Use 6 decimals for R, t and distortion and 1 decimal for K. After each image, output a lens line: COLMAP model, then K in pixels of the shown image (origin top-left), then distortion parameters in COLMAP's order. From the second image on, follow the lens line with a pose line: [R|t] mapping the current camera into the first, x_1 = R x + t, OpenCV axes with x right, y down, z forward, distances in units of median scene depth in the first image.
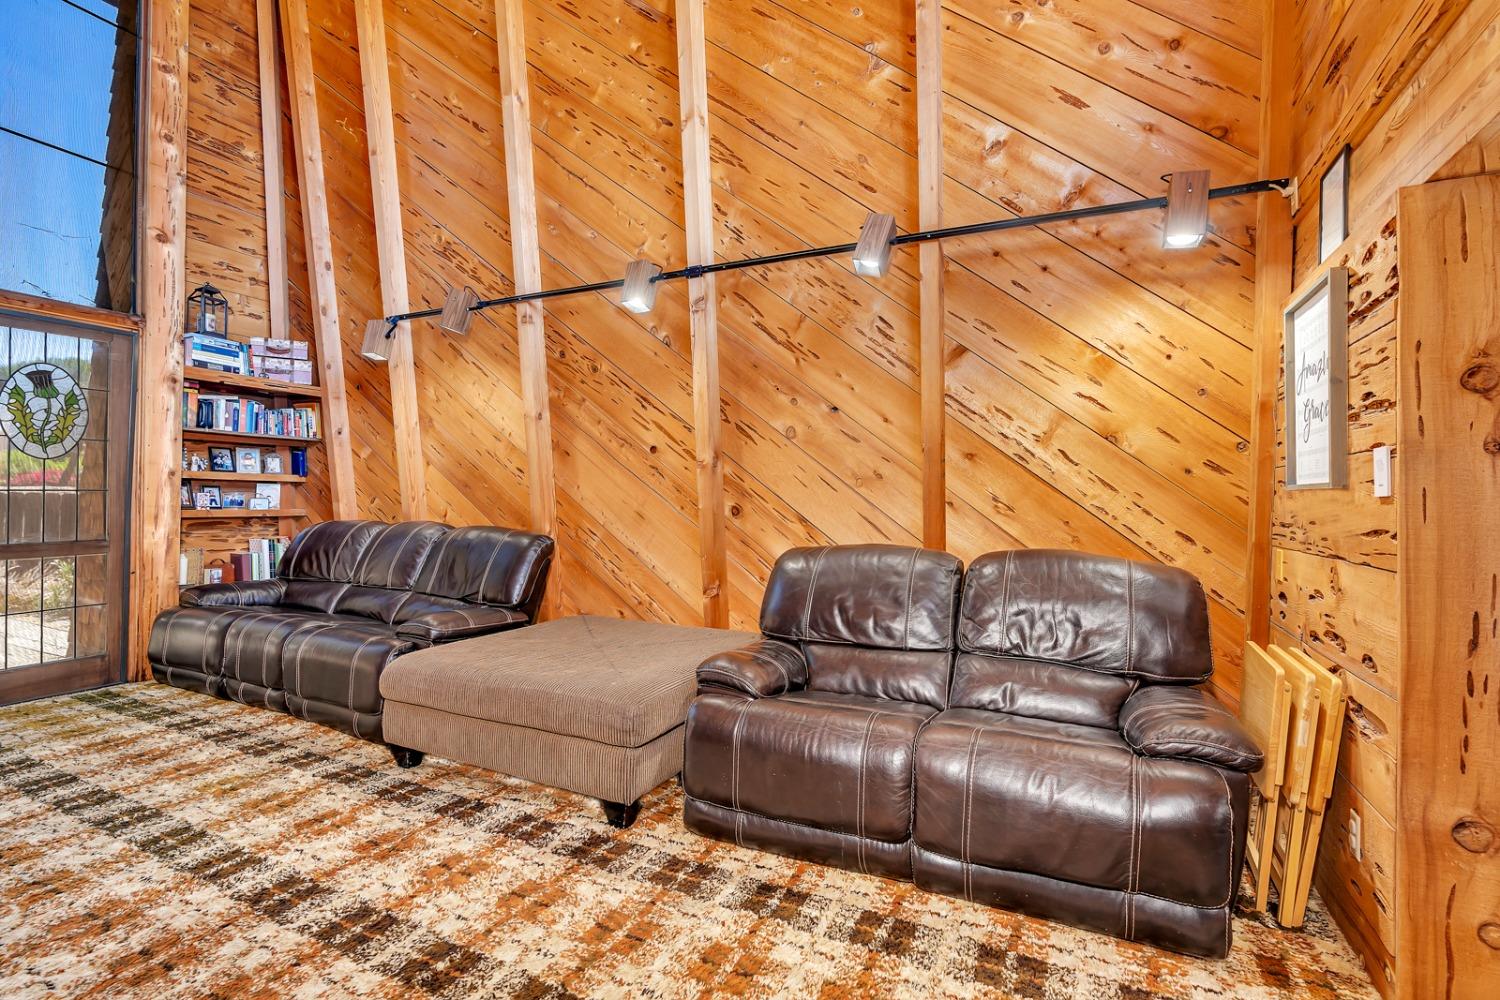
lens RADIAL K [[686.0, 0, 750.0], [0, 686.0, 500.0], [0, 0, 1]] dist [-0.010365, 0.001116]
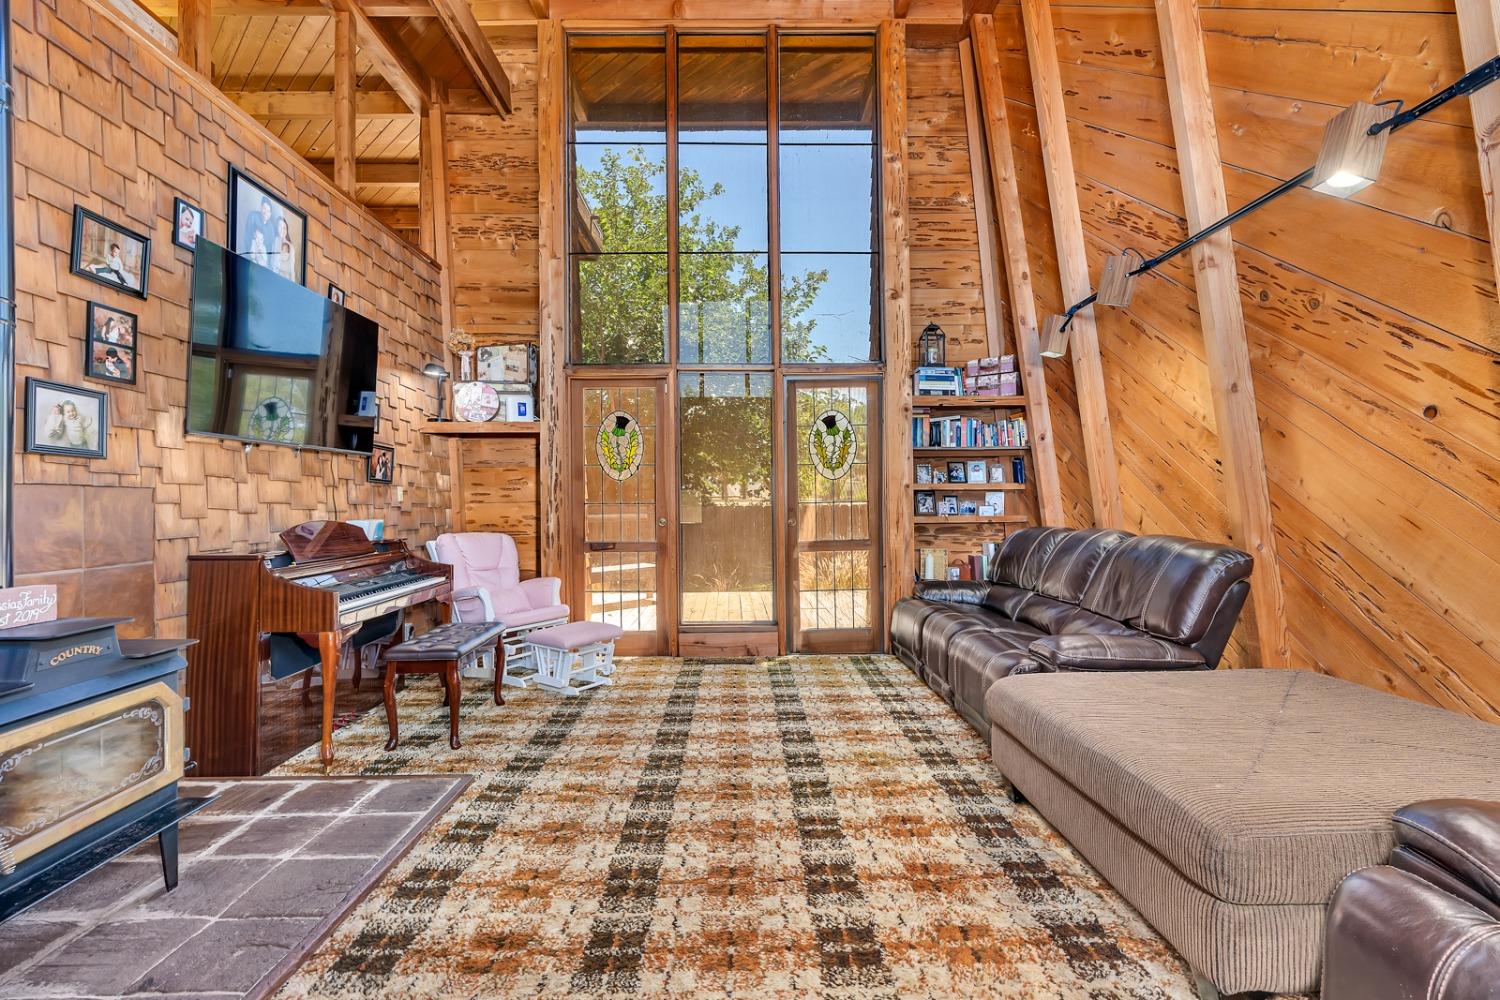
lens RADIAL K [[685.4, 0, 753.3], [0, 685.4, 495.8], [0, 0, 1]] dist [-0.007983, 0.001447]
pose [[0.443477, -0.029147, -0.895812, 0.120645], [0.014500, 0.999574, -0.025345, 0.004908], [0.896168, -0.001749, 0.443710, 0.214824]]
